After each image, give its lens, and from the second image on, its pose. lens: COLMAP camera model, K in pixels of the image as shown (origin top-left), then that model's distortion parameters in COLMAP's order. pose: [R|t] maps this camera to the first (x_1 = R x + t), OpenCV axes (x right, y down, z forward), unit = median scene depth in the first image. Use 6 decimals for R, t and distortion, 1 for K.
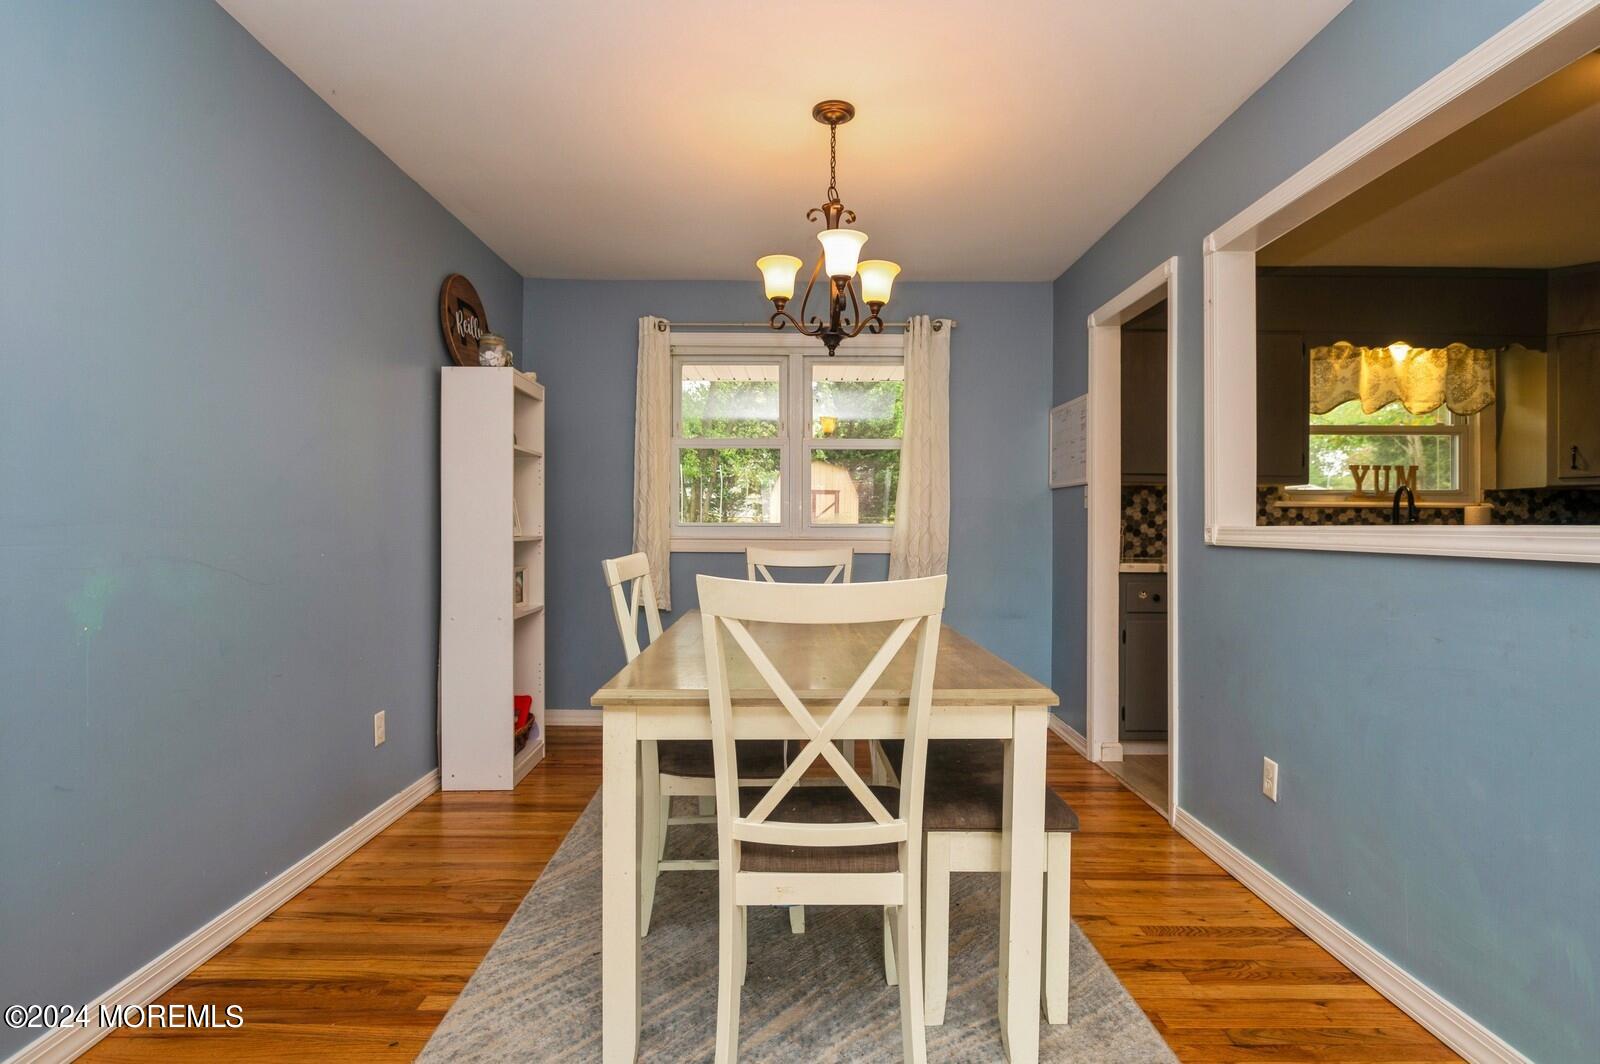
lens RADIAL K [[819.7, 0, 797.0], [0, 819.7, 526.9], [0, 0, 1]] dist [-0.011073, -0.001377]
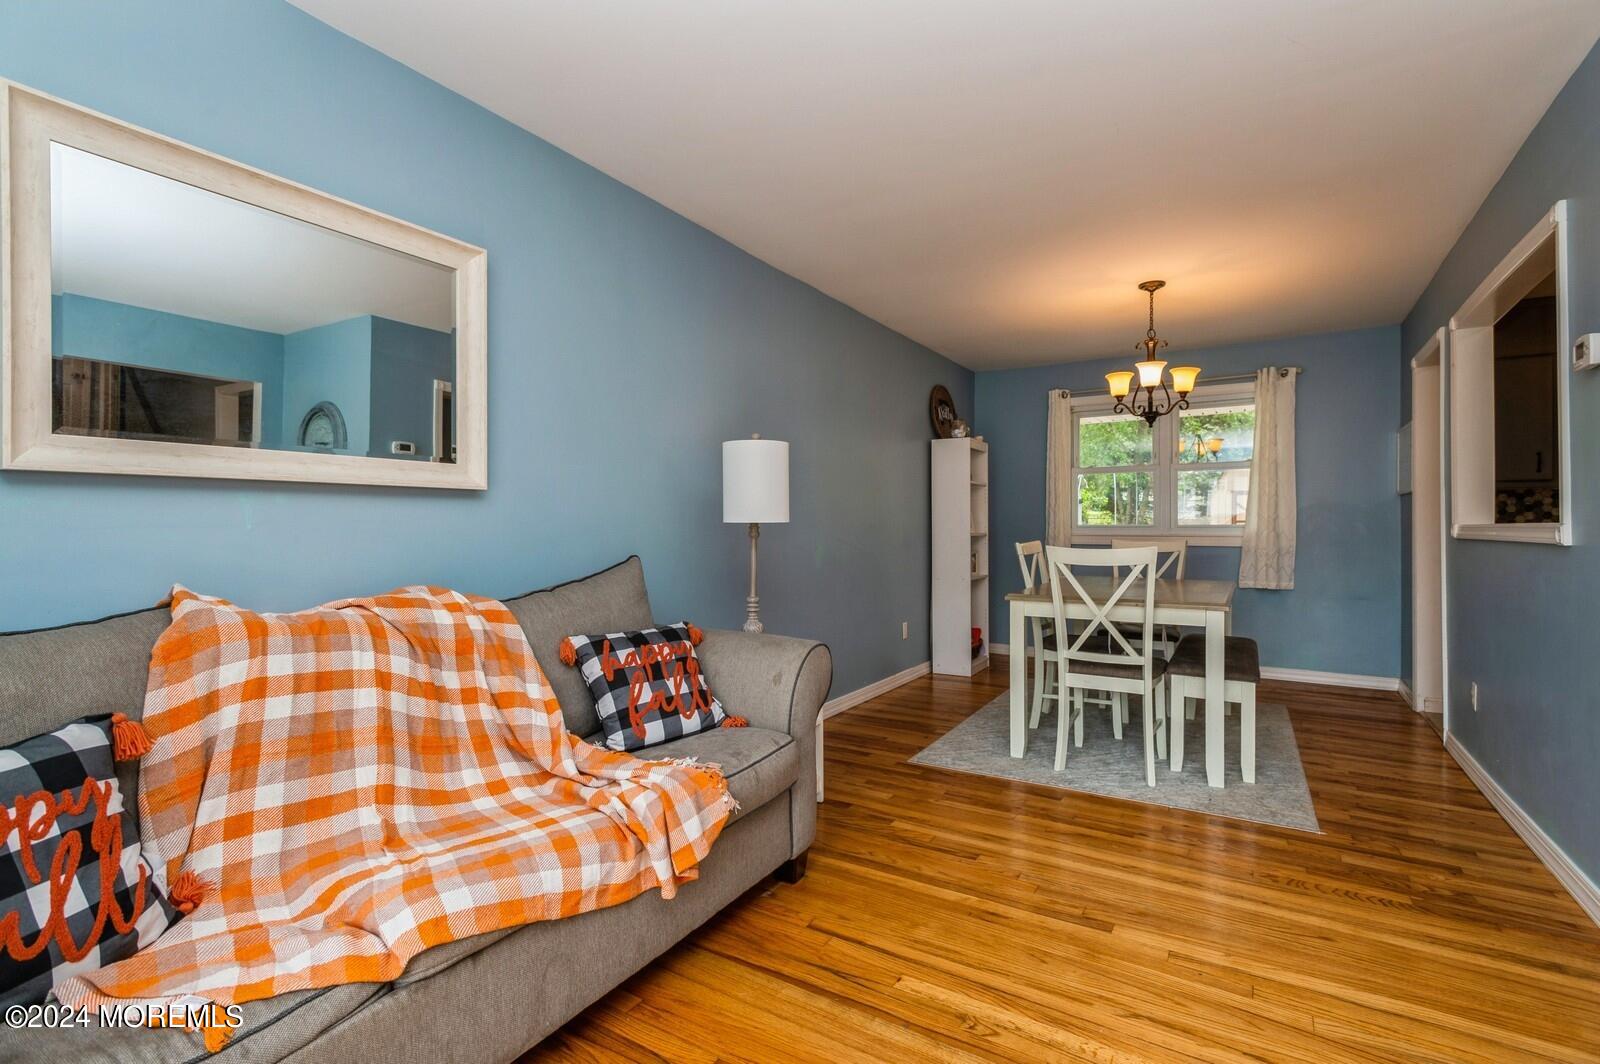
lens RADIAL K [[745.7, 0, 794.2], [0, 745.7, 524.2], [0, 0, 1]] dist [0.002911, 0.000559]
pose [[0.848080, -0.006556, -0.529828, 0.157186], [0.003125, 0.999968, -0.007372, 0.002953], [0.529860, 0.004597, 0.848073, -0.485783]]
